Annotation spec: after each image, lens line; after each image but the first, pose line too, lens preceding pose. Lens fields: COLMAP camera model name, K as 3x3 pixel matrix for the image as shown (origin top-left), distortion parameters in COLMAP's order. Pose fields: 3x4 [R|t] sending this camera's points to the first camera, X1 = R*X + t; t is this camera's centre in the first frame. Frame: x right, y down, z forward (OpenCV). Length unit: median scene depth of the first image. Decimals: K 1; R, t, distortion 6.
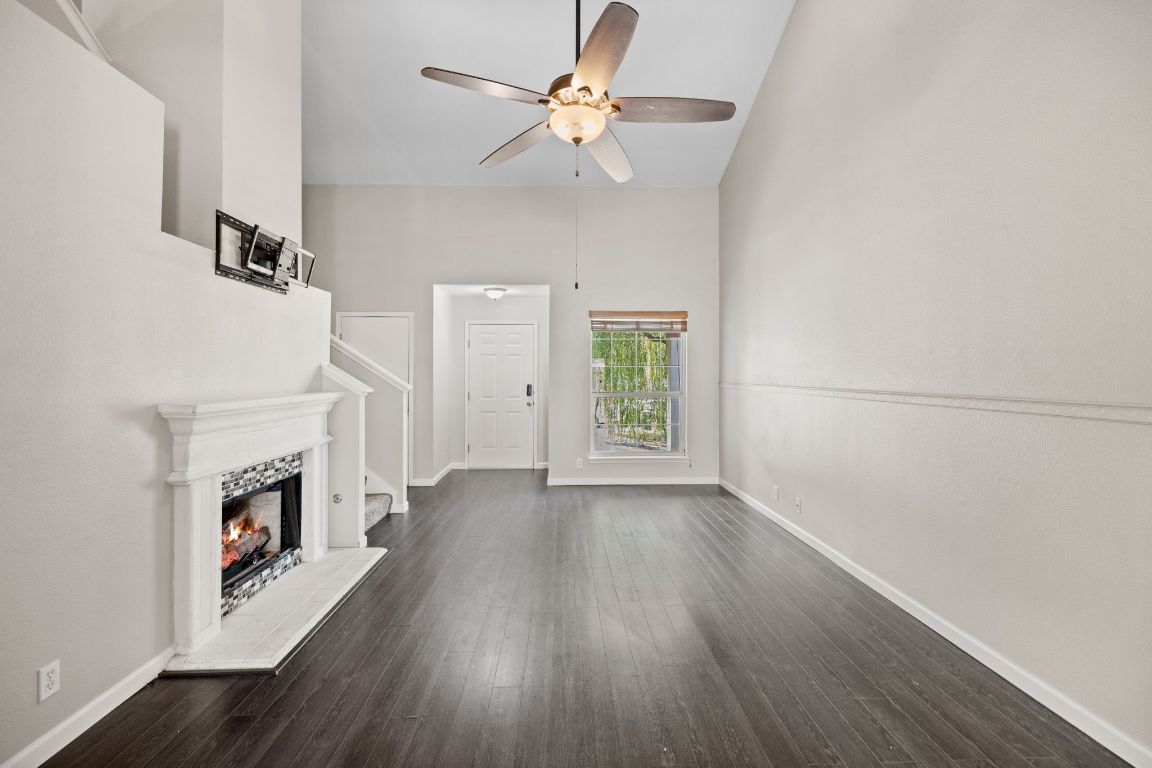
lens RADIAL K [[484.8, 0, 577.4], [0, 484.8, 372.7], [0, 0, 1]] dist [0.000671, -0.000656]
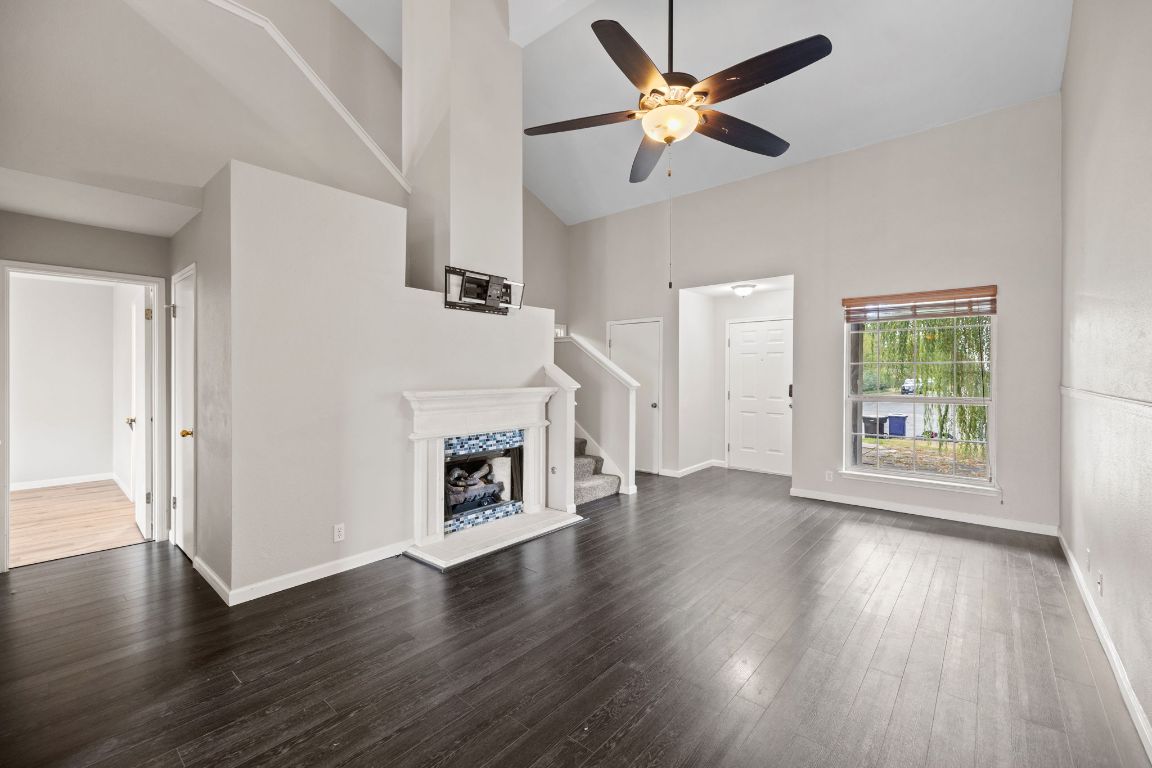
lens RADIAL K [[484.8, 0, 583.3], [0, 484.8, 375.0], [0, 0, 1]] dist [0.000671, -0.000656]
pose [[0.743546, 0.002997, -0.668678, 0.494237], [0.001561, 0.999979, 0.006217, 0.000460], [0.668683, -0.005666, 0.743526, 0.121502]]
